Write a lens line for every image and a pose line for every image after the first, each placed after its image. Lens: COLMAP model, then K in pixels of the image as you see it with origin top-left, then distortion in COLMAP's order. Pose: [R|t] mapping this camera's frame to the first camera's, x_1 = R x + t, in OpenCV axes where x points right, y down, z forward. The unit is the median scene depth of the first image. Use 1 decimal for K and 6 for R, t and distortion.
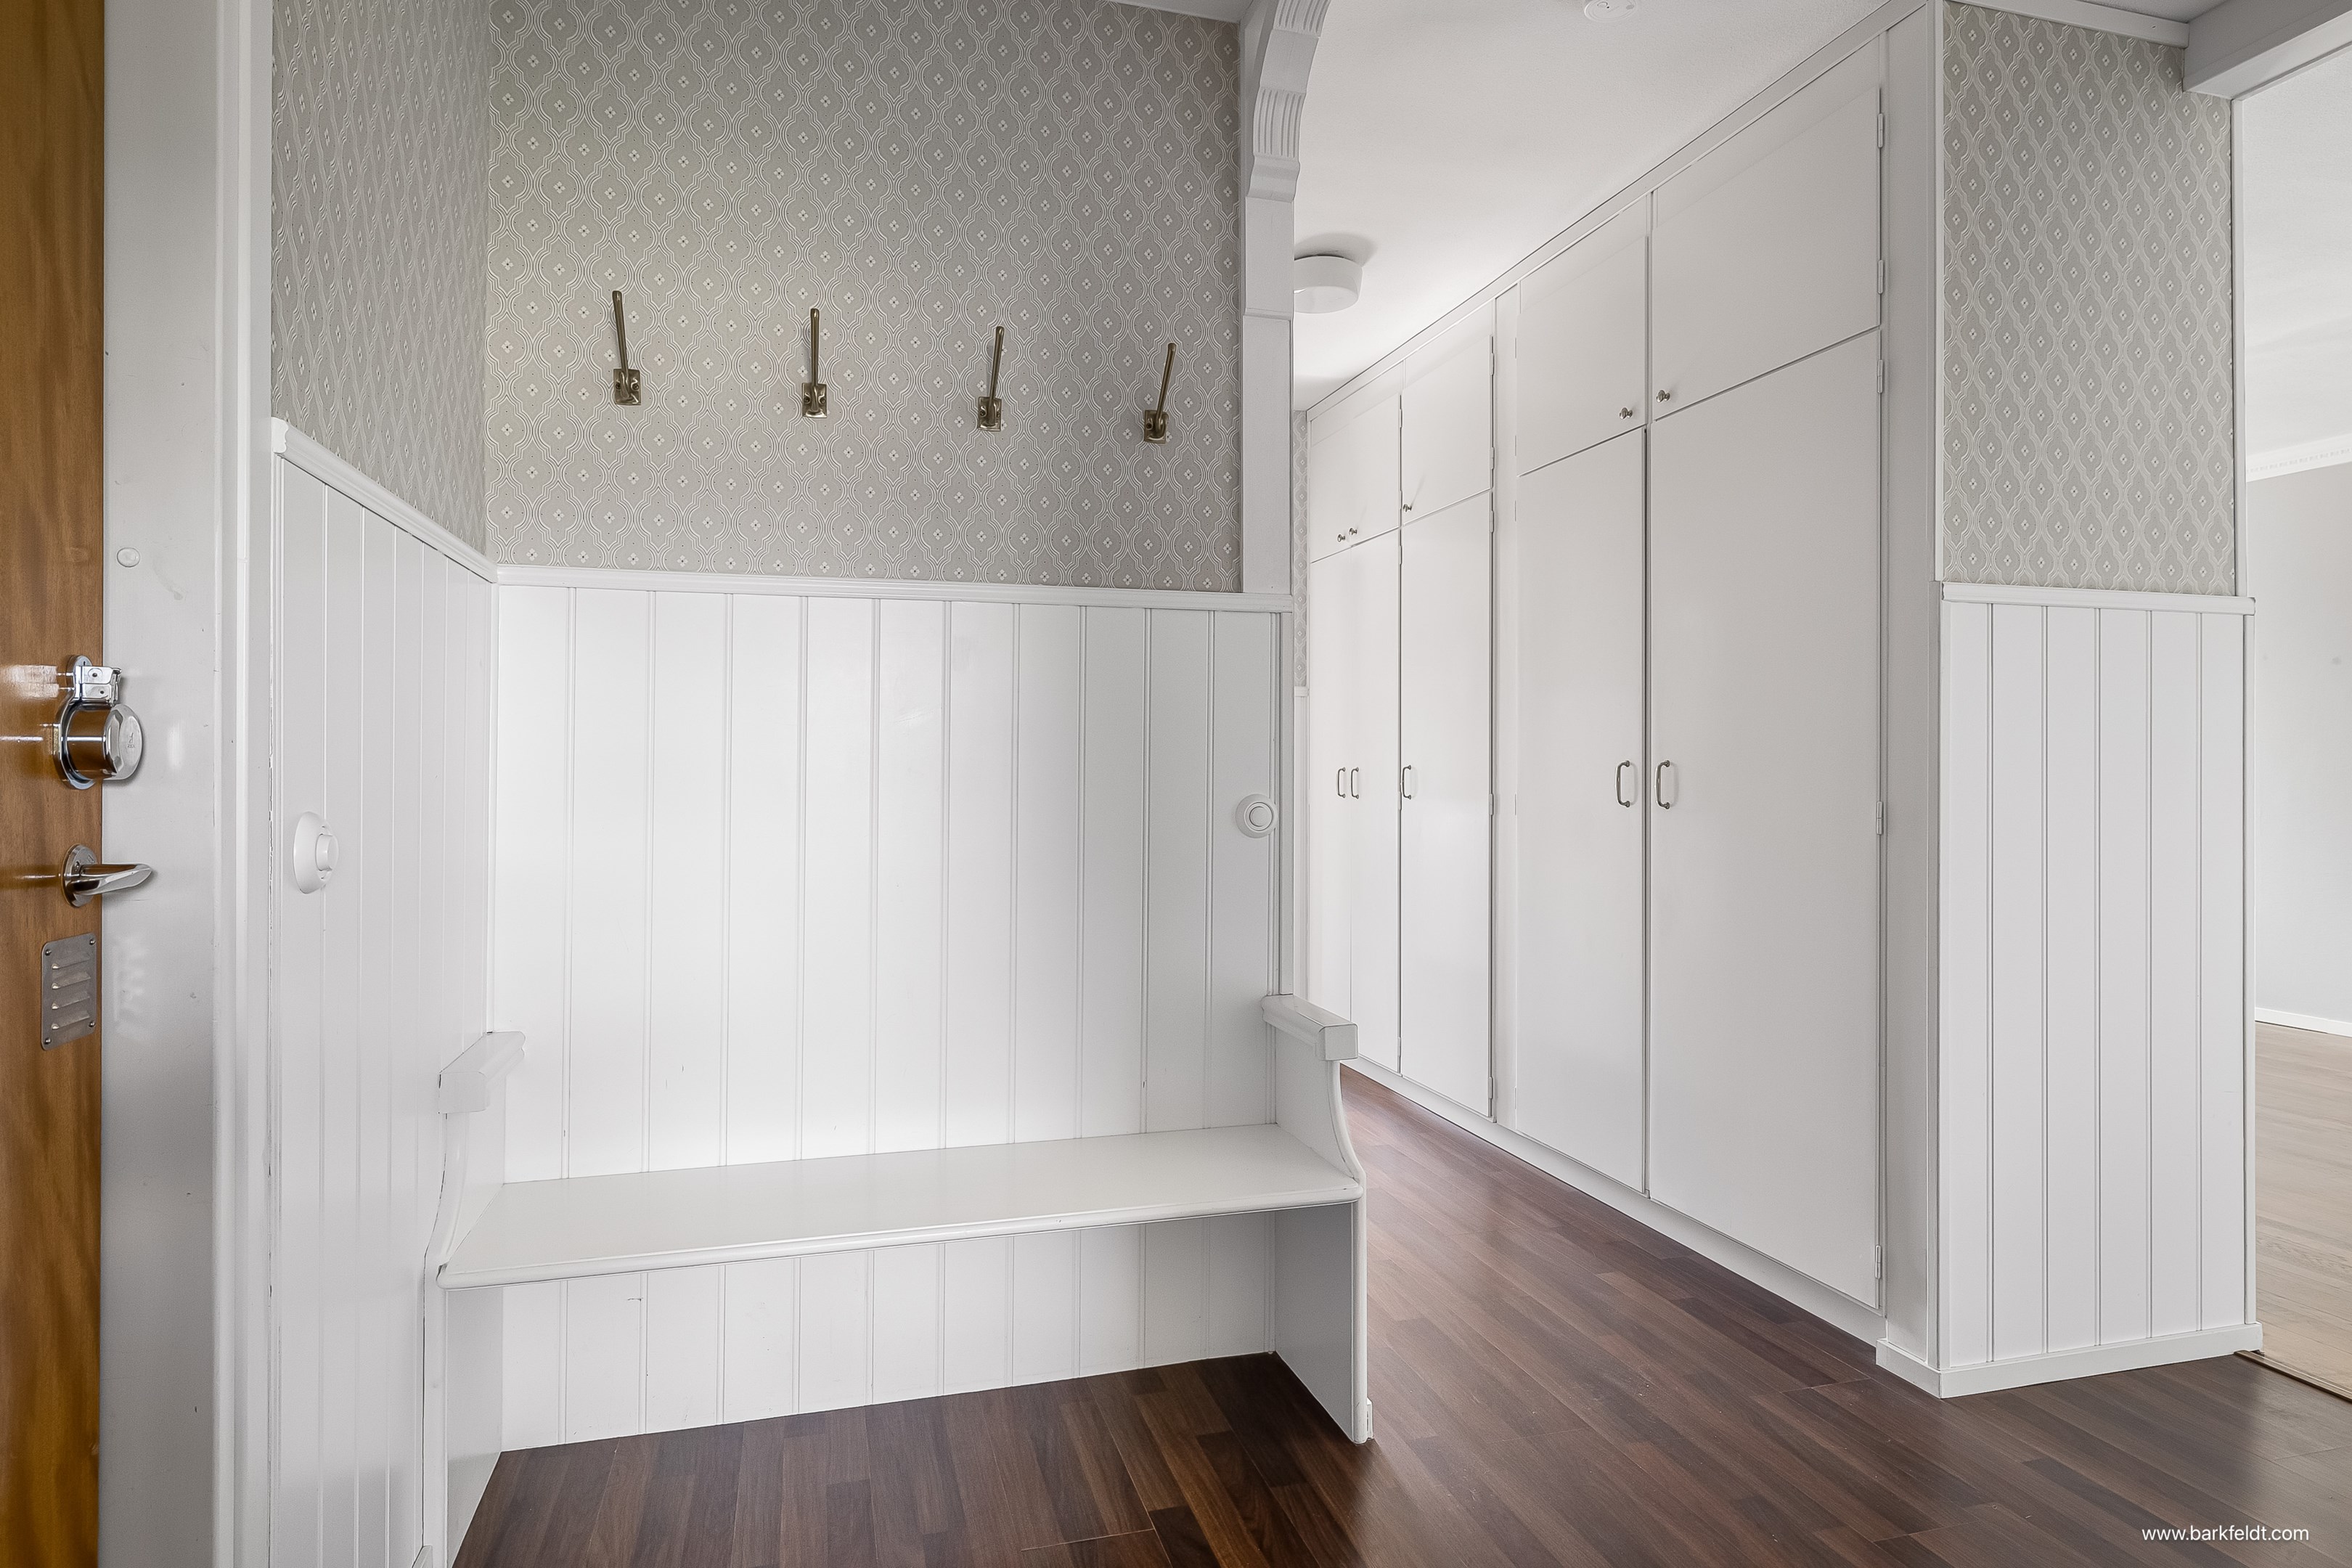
lens RADIAL K [[1354.9, 0, 1181.4], [0, 1354.9, 781.2], [0, 0, 1]] dist [-0.004443, -0.000748]
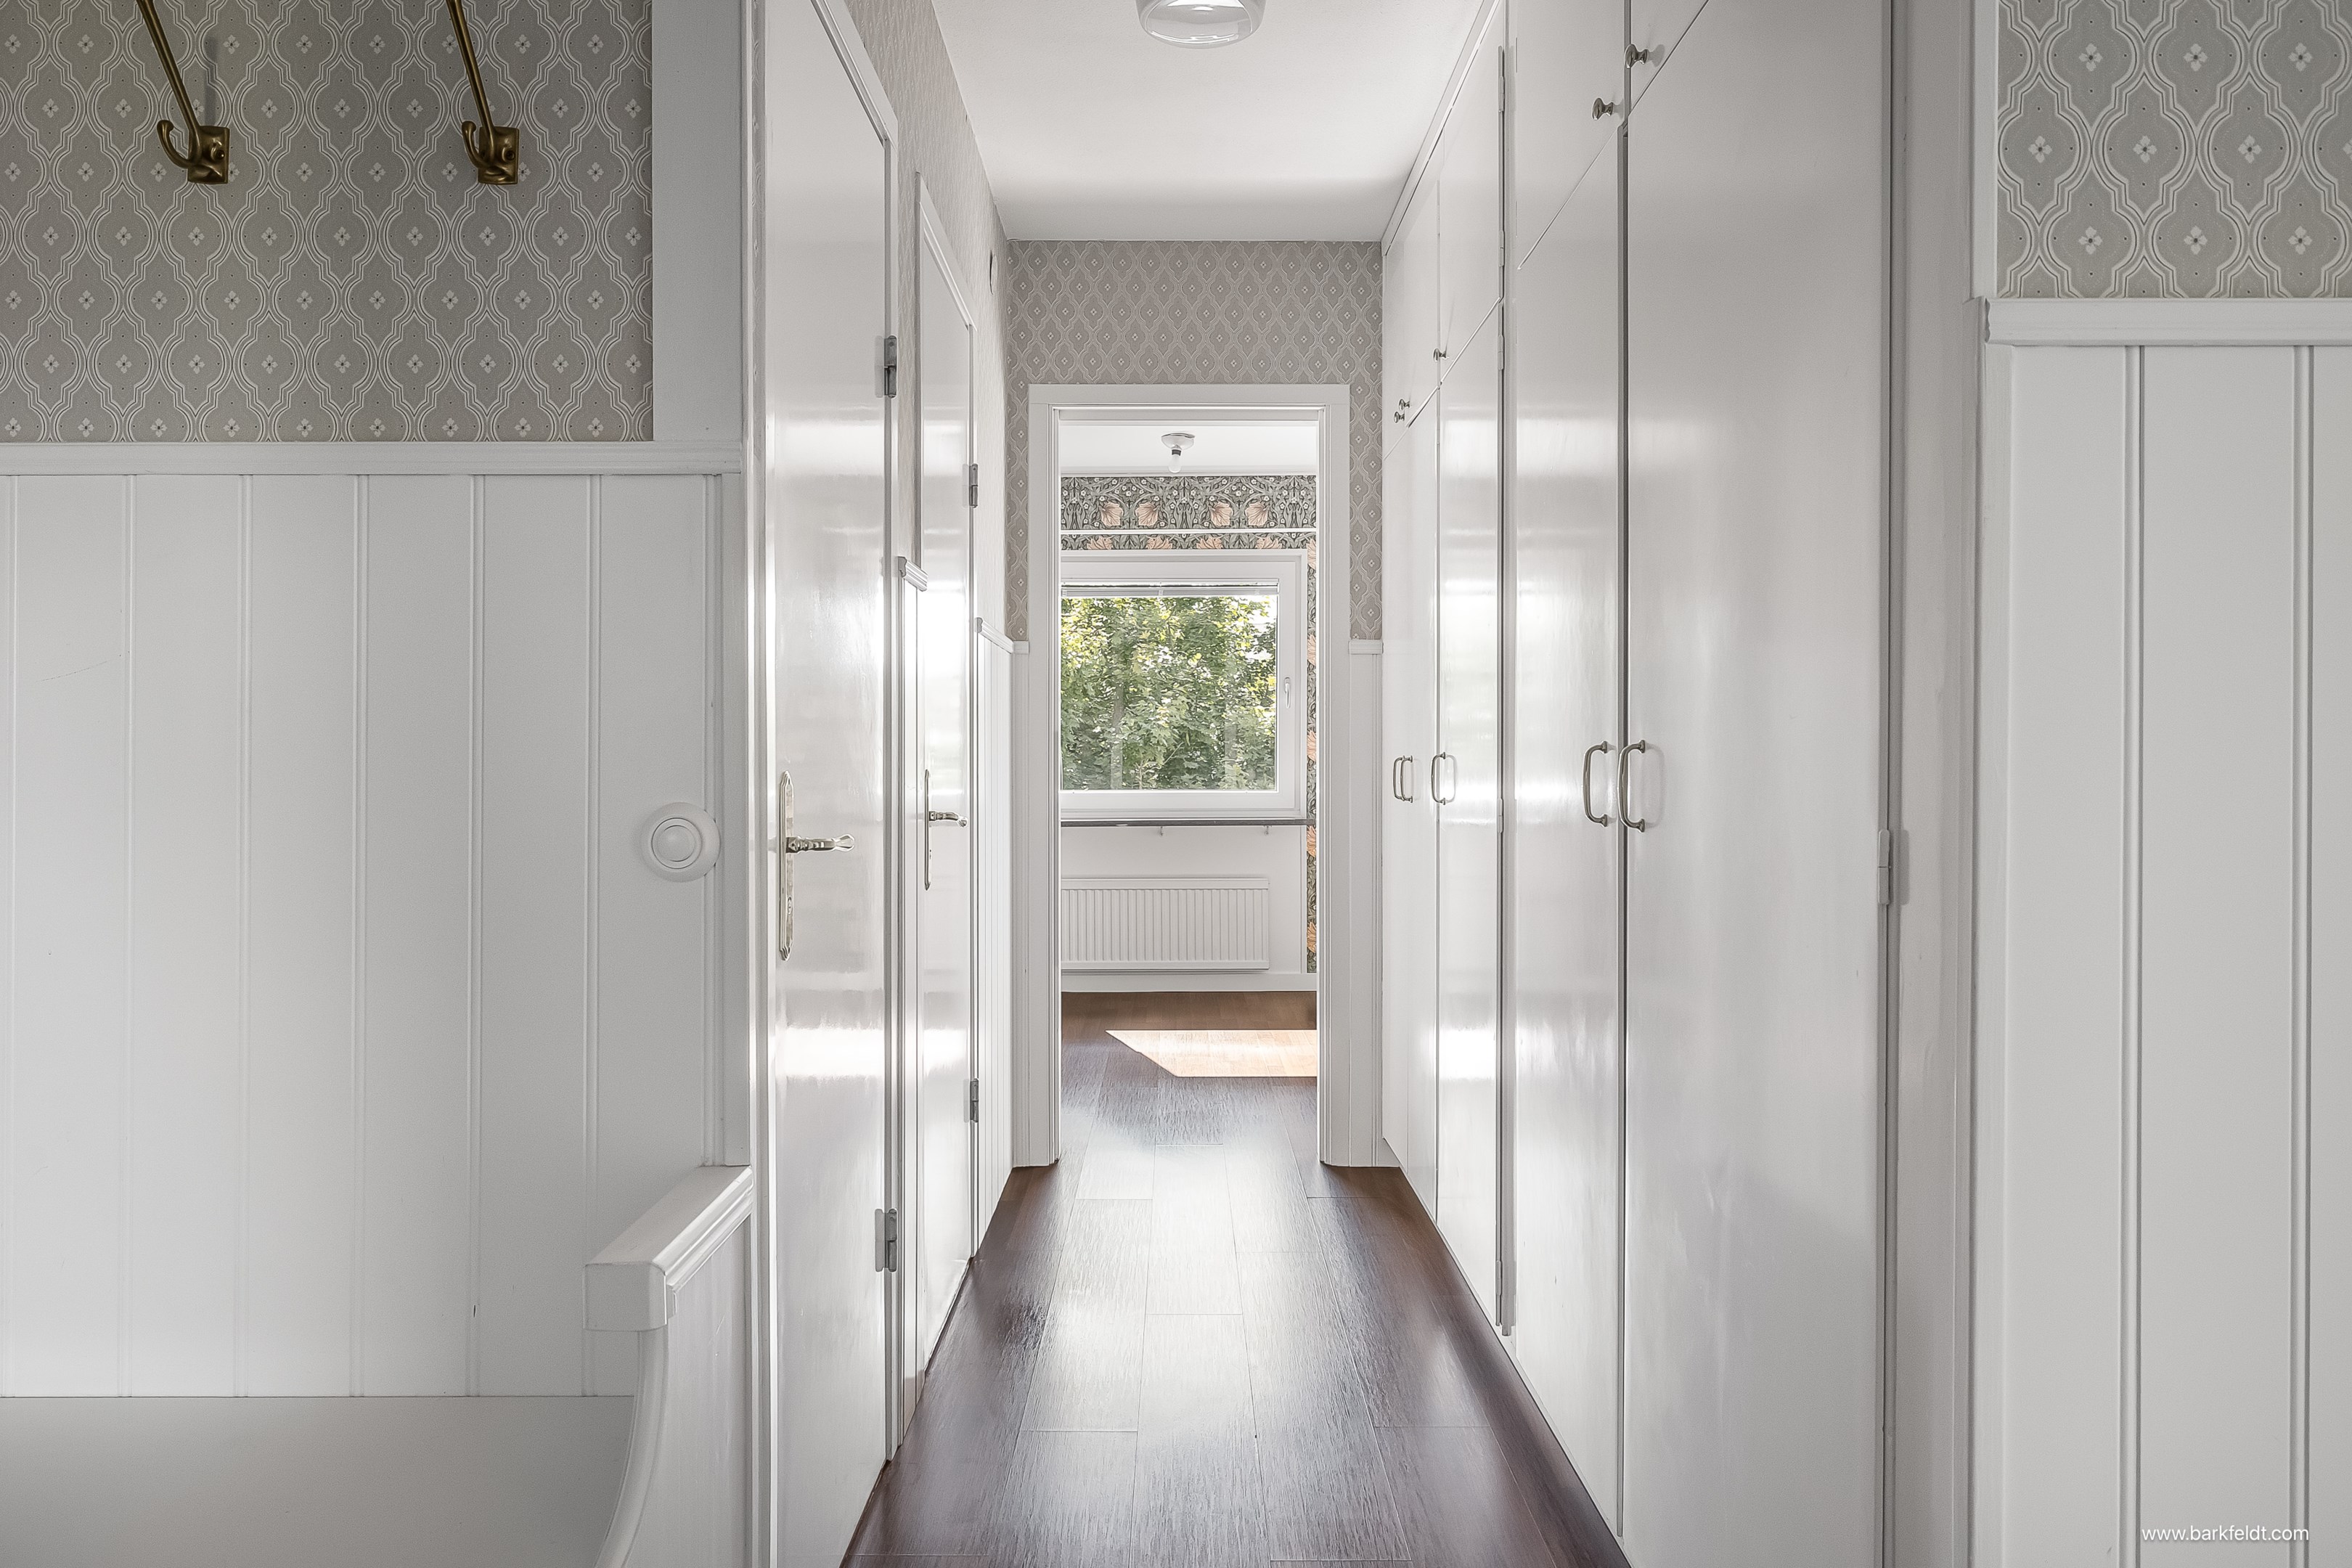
lens RADIAL K [[1523.4, 0, 1164.3], [0, 1523.4, 764.6], [0, 0, 1]] dist [0.006563, 0.001181]
pose [[0.959296, 0.001520, -0.282398, 0.443206], [-0.003034, 0.999983, -0.004924, -0.002754], [0.282386, 0.005580, 0.959285, 0.474569]]
